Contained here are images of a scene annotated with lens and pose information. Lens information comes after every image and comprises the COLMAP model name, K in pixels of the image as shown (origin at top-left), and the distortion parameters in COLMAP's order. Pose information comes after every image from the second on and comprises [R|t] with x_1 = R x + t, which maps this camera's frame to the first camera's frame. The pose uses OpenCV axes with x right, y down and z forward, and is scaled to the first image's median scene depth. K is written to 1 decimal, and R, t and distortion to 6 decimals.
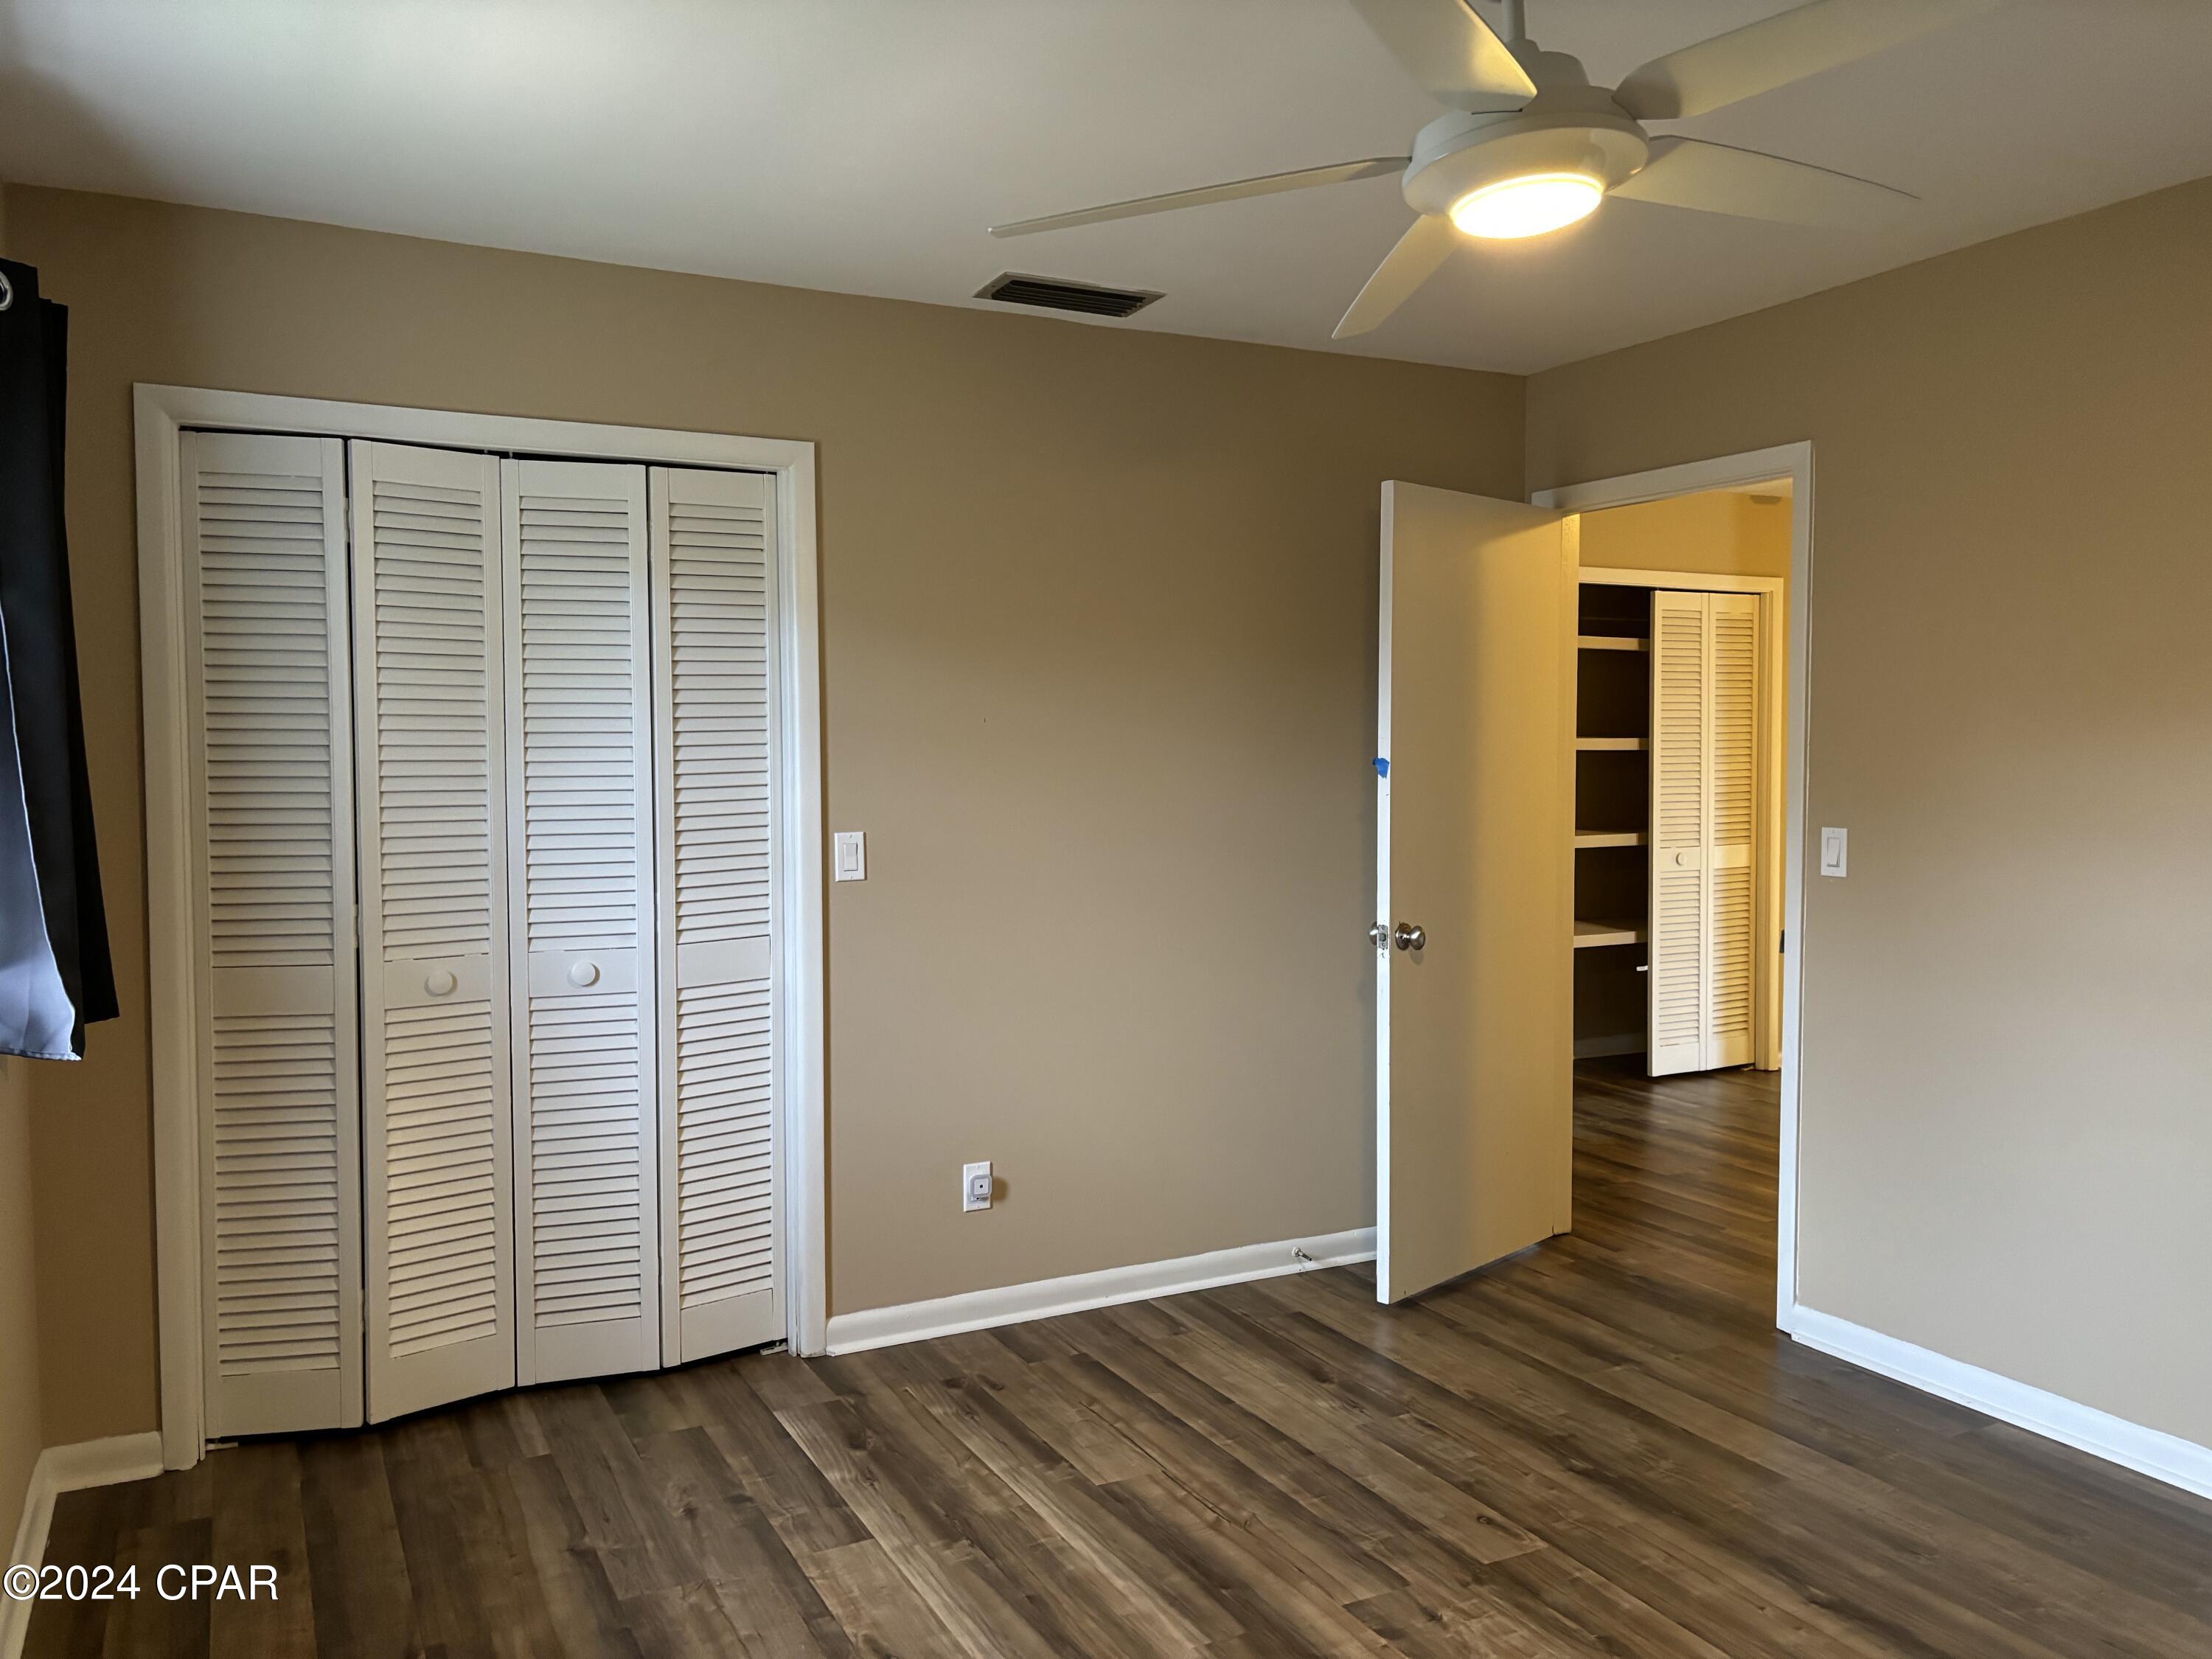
lens RADIAL K [[1675.6, 0, 1090.0], [0, 1675.6, 820.1], [0, 0, 1]] dist [0.050161, -0.045085]
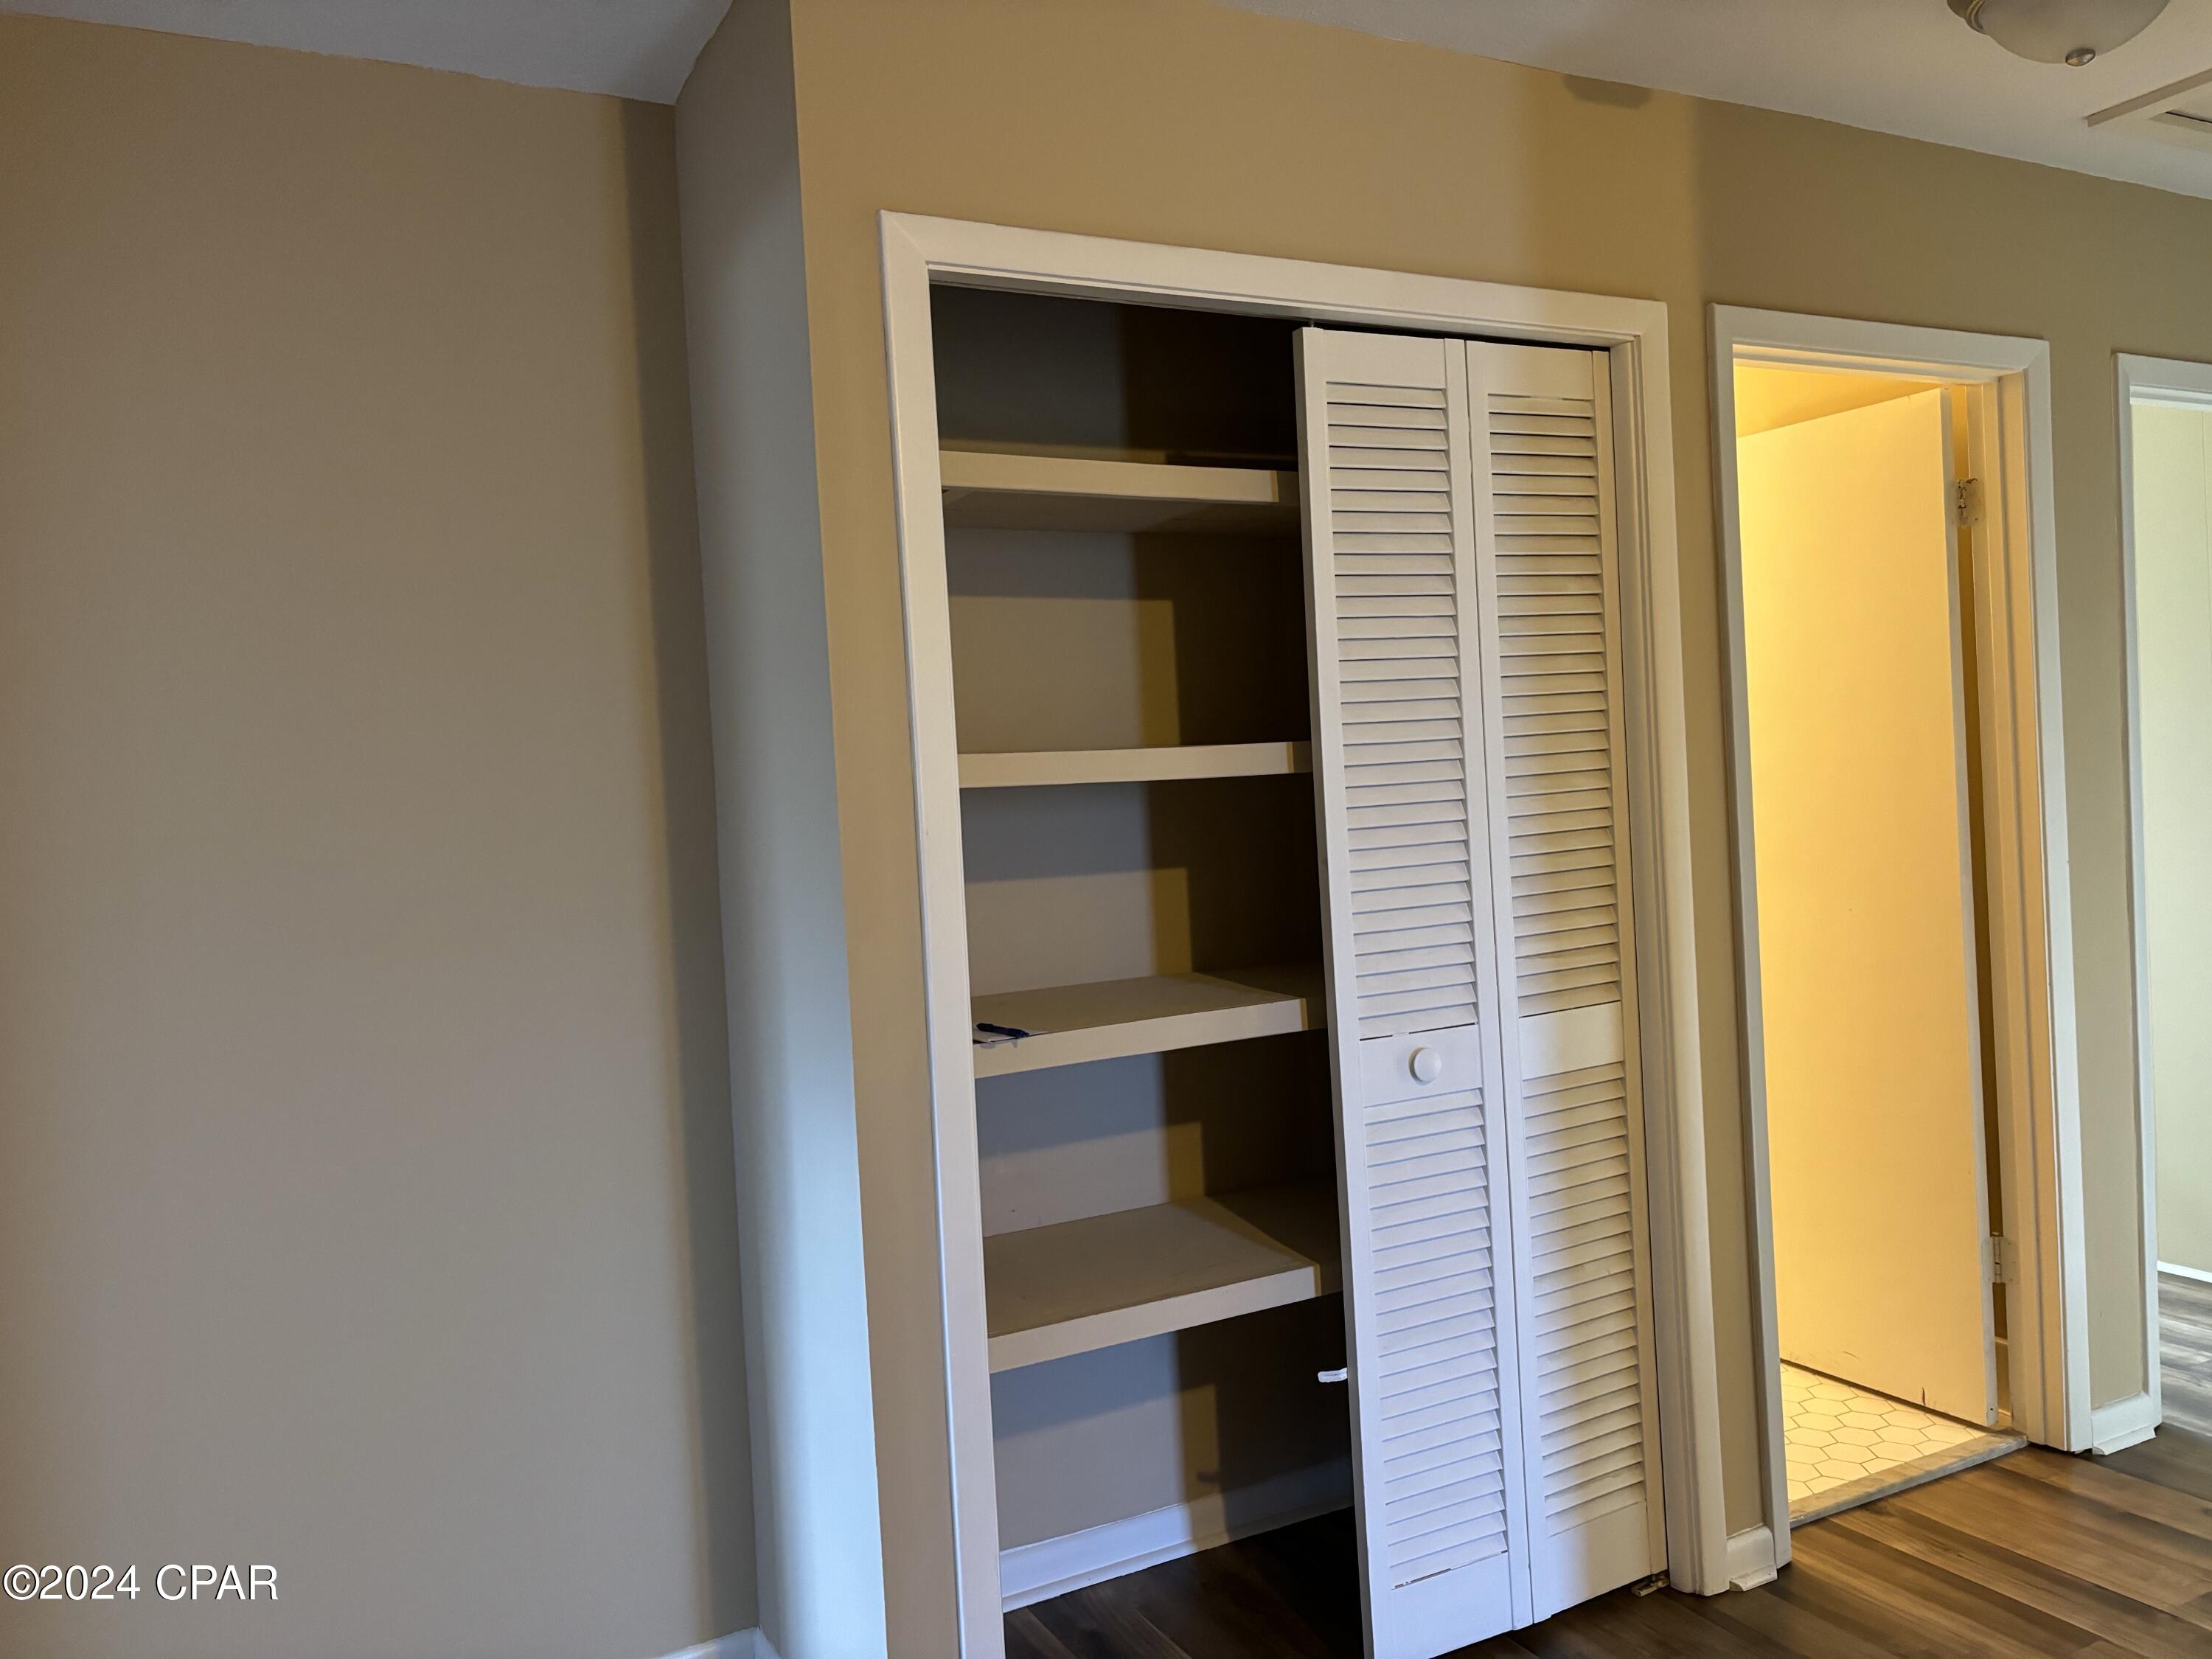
lens RADIAL K [[1675.6, 0, 1109.3], [0, 1675.6, 835.7], [0, 0, 1]] dist [0.050161, -0.045085]
pose [[0.998699, -0.050980, -0.001337, 0.324535], [0.050959, 0.998625, -0.012259, -0.029032], [0.001960, 0.012175, 0.999924, 0.721045]]
